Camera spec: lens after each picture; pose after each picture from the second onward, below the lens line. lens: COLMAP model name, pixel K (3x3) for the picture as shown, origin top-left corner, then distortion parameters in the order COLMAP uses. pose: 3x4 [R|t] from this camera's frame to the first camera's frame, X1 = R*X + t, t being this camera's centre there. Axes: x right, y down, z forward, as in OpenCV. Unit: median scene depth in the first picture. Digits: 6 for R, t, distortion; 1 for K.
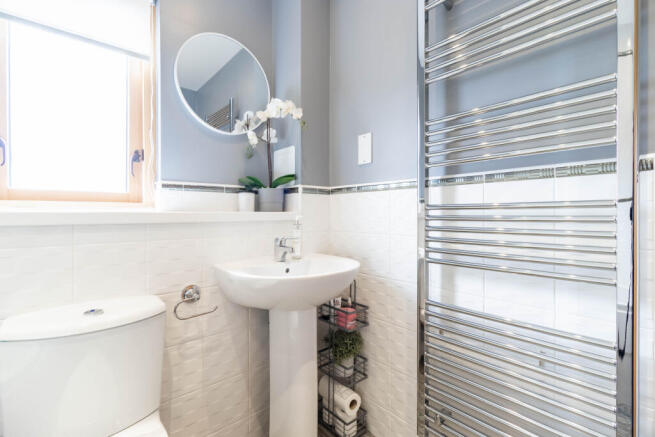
lens RADIAL K [[302.8, 0, 327.5], [0, 302.8, 215.3], [0, 0, 1]] dist [-0.002934, -0.000068]
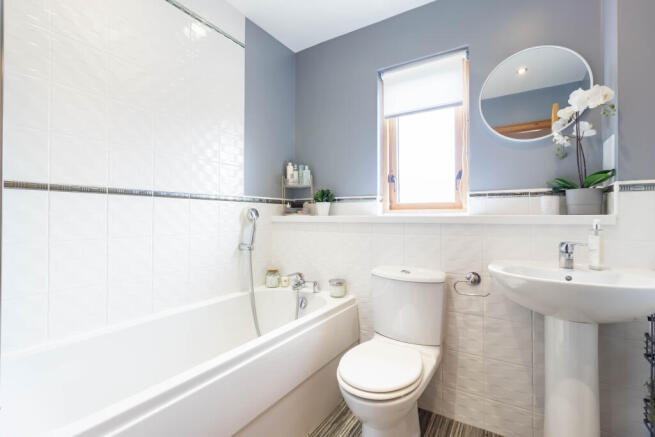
lens RADIAL K [[302.8, 0, 326.6], [0, 302.8, 217.3], [0, 0, 1]] dist [-0.002934, -0.000068]
pose [[0.285800, 0.004999, -0.958276, 0.519123], [-0.005496, 0.999978, 0.003578, -0.003646], [0.958274, 0.004244, 0.285821, 0.022443]]
